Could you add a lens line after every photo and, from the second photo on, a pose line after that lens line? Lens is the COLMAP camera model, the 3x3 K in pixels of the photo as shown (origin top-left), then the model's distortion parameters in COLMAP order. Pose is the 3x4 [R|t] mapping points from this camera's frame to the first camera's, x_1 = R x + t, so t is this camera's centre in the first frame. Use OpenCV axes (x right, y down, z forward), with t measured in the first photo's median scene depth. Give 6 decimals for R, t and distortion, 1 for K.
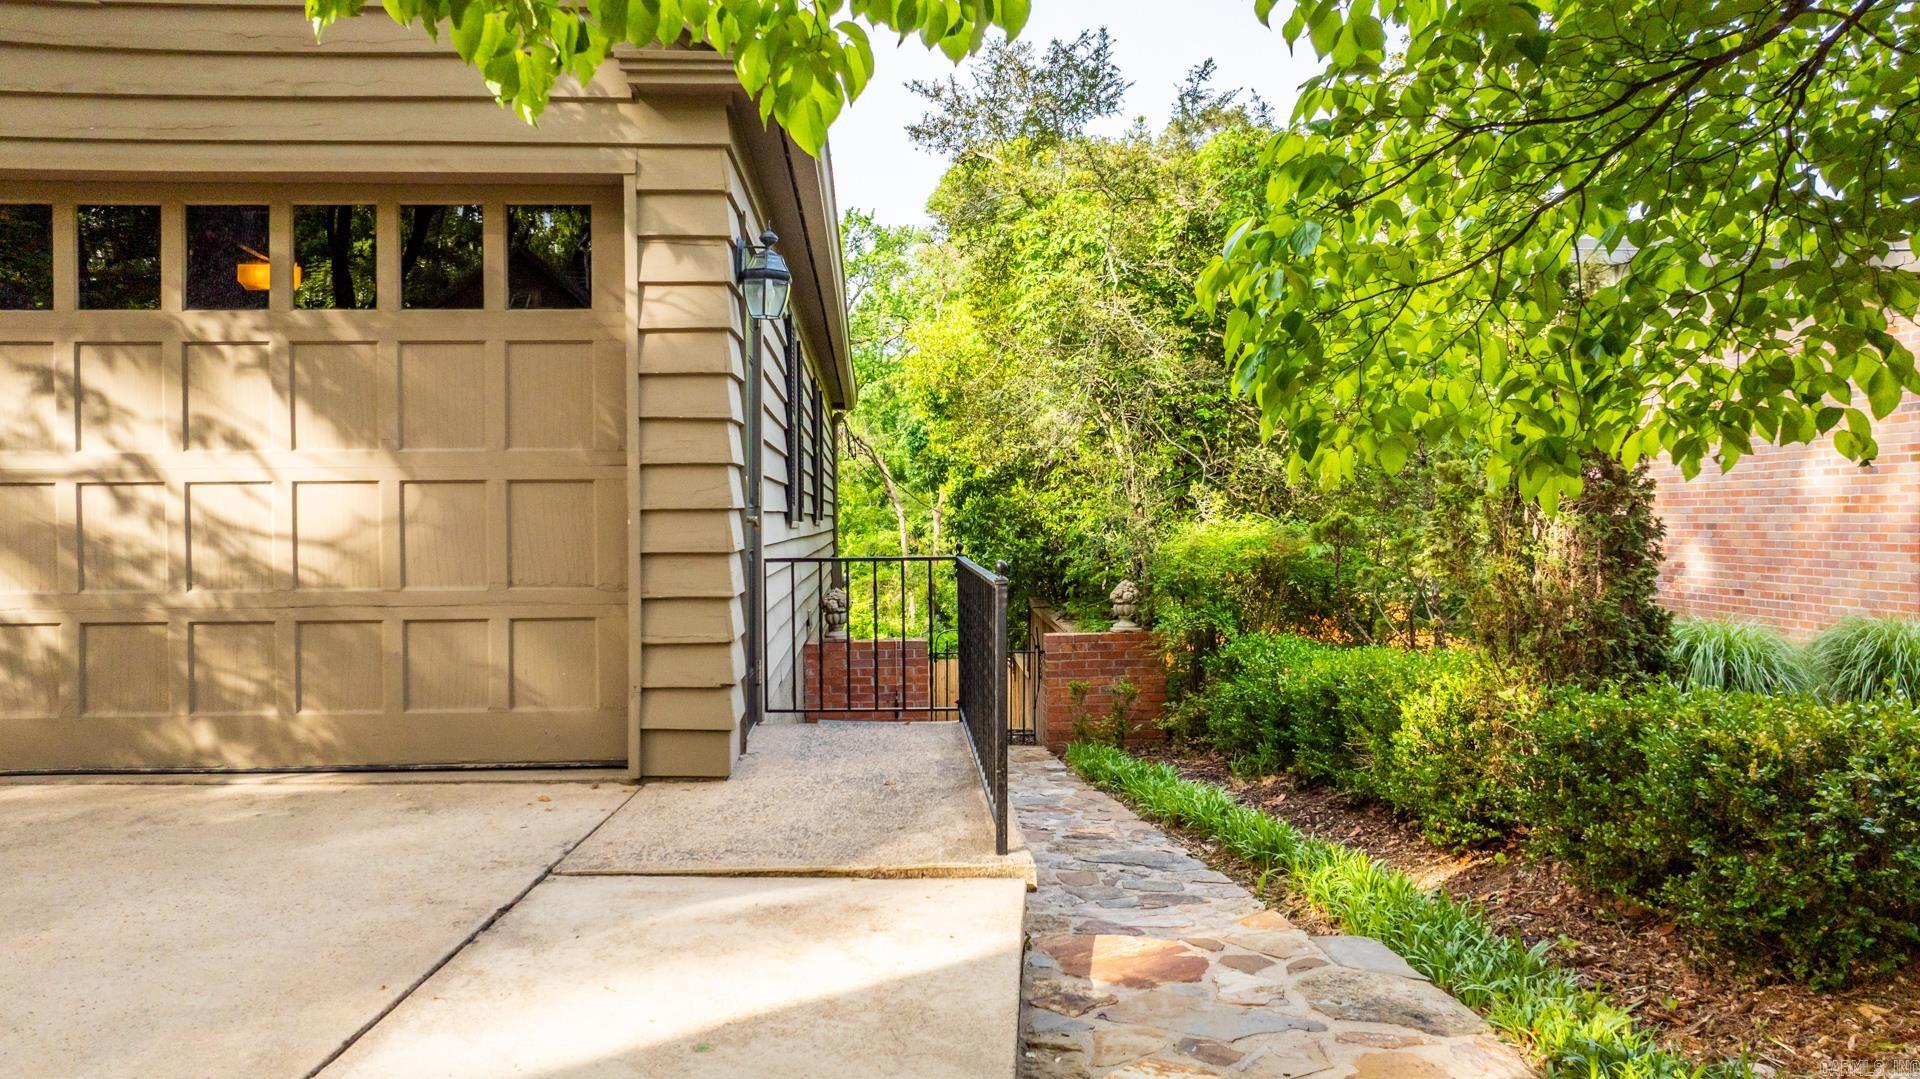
lens RADIAL K [[1444.2, 0, 960.0], [0, 1444.2, 539.5], [0, 0, 1]] dist [-0.041391, 0.001230]
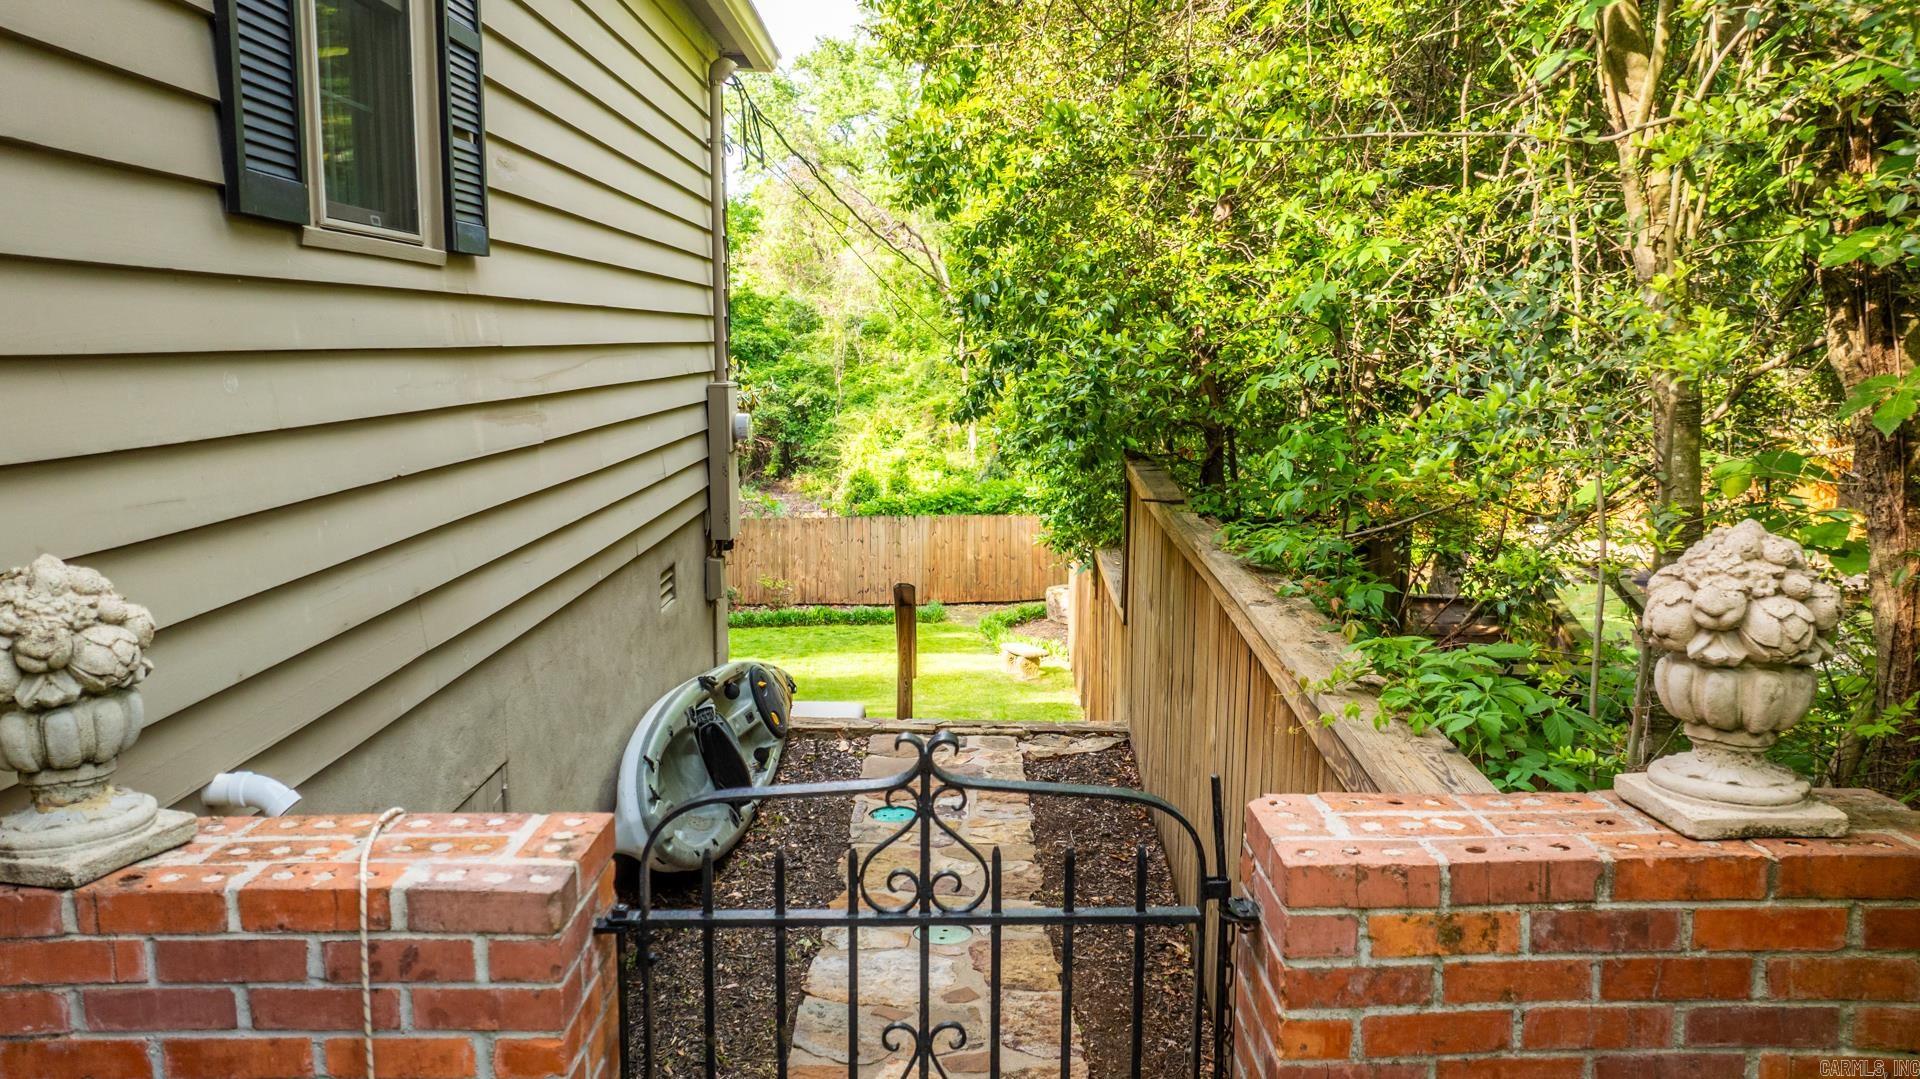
lens RADIAL K [[1444.2, 0, 960.0], [0, 1444.2, 539.5], [0, 0, 1]] dist [-0.041391, 0.001230]
pose [[0.998242, 0.023698, -0.054320, 0.022846], [-0.016800, 0.992128, 0.124097, 0.007894], [0.056833, -0.122966, 0.990782, 0.612411]]
